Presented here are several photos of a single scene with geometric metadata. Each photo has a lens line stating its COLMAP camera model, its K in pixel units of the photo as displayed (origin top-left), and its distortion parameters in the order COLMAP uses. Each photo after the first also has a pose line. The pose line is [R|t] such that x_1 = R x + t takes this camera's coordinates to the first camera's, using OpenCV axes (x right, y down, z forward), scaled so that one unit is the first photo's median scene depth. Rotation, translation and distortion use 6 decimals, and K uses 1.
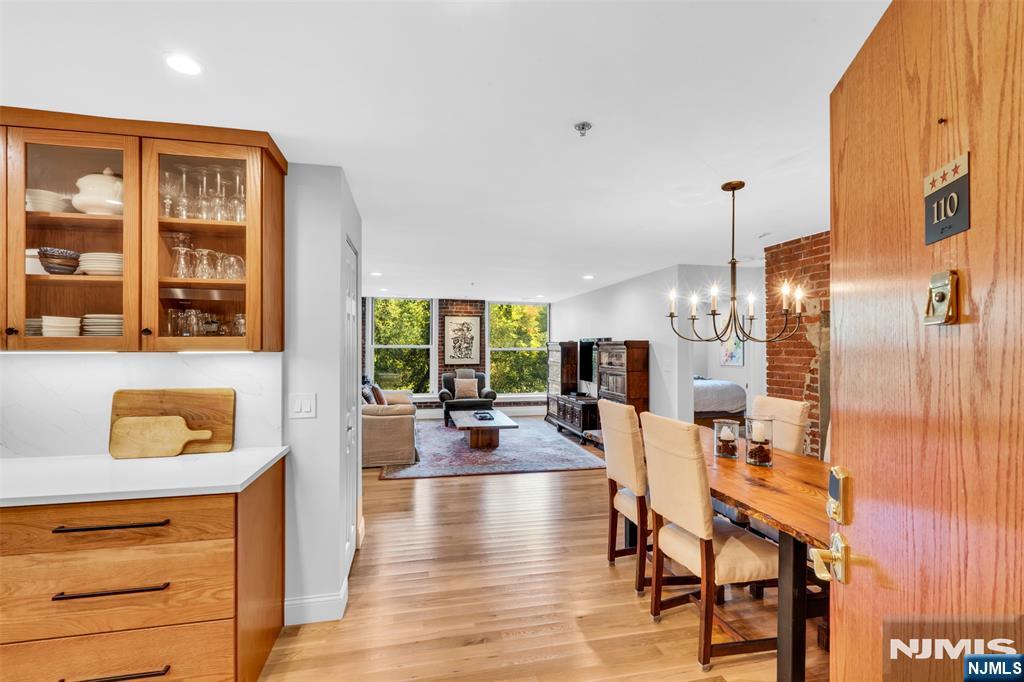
lens RADIAL K [[445.6, 0, 511.1], [0, 445.6, 344.8], [0, 0, 1]] dist [-0.006496, 0.000313]
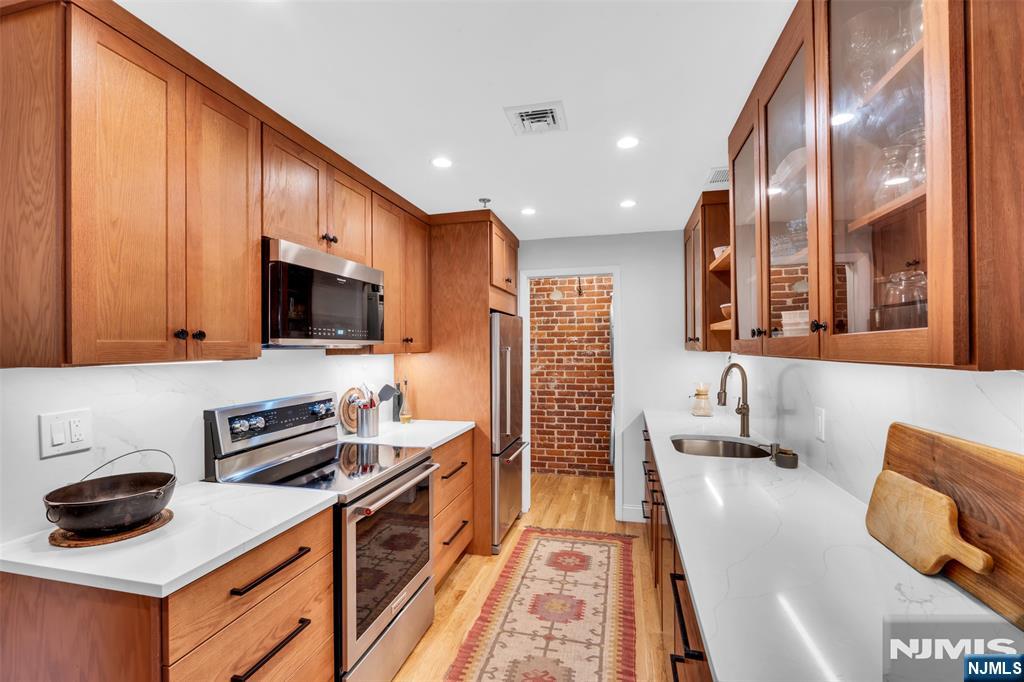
lens RADIAL K [[445.6, 0, 511.1], [0, 445.6, 344.8], [0, 0, 1]] dist [-0.006496, 0.000313]
pose [[-0.448385, -0.001751, -0.893839, -0.042889], [0.010427, 0.999920, -0.007189, -0.001590], [0.893779, -0.012544, -0.448331, 0.300941]]
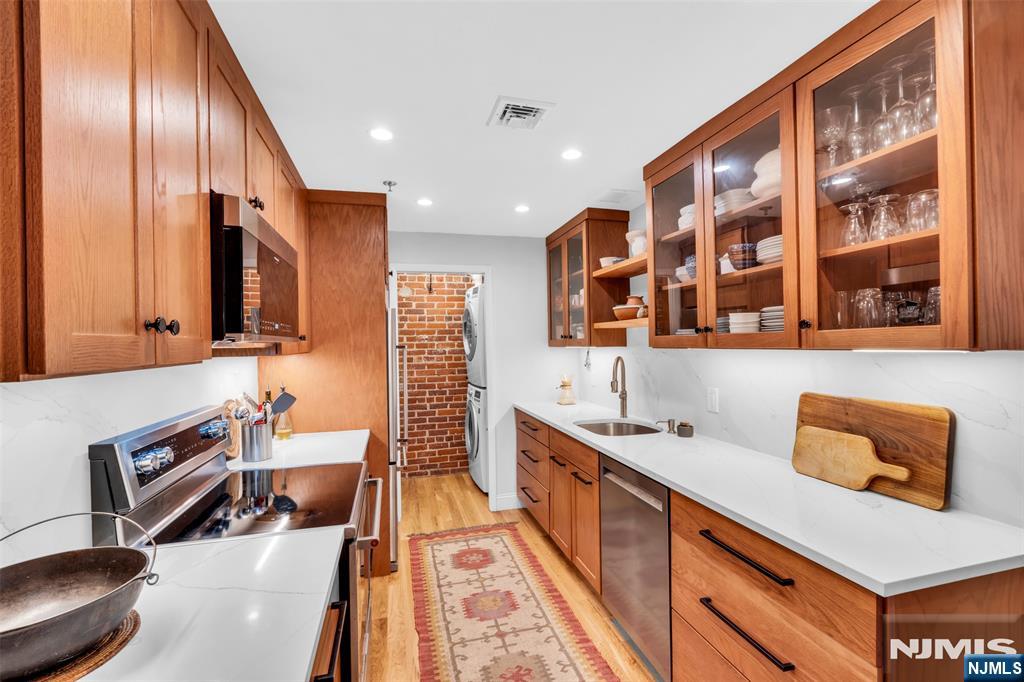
lens RADIAL K [[445.6, 0, 511.1], [0, 445.6, 344.8], [0, 0, 1]] dist [-0.006496, 0.000313]
pose [[0.041010, 0.001320, -0.999158, -0.017141], [0.021228, 0.999772, 0.002192, -0.001798], [0.998933, -0.021300, 0.040972, 0.148278]]
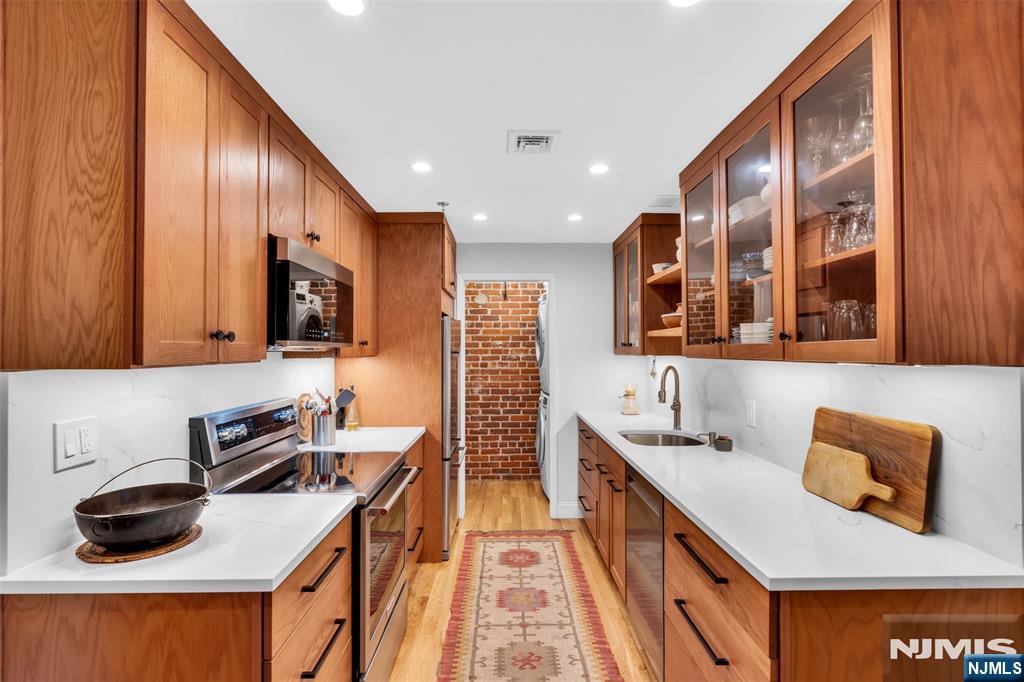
lens RADIAL K [[480.1, 0, 511.1], [0, 480.1, 344.8], [0, 0, 1]] dist [-0.004038, 0.000170]
pose [[-0.202765, -0.012605, -0.979146, 0.036768], [0.006088, 0.999882, -0.014132, -0.001495], [0.979209, -0.008826, -0.202664, 0.232348]]
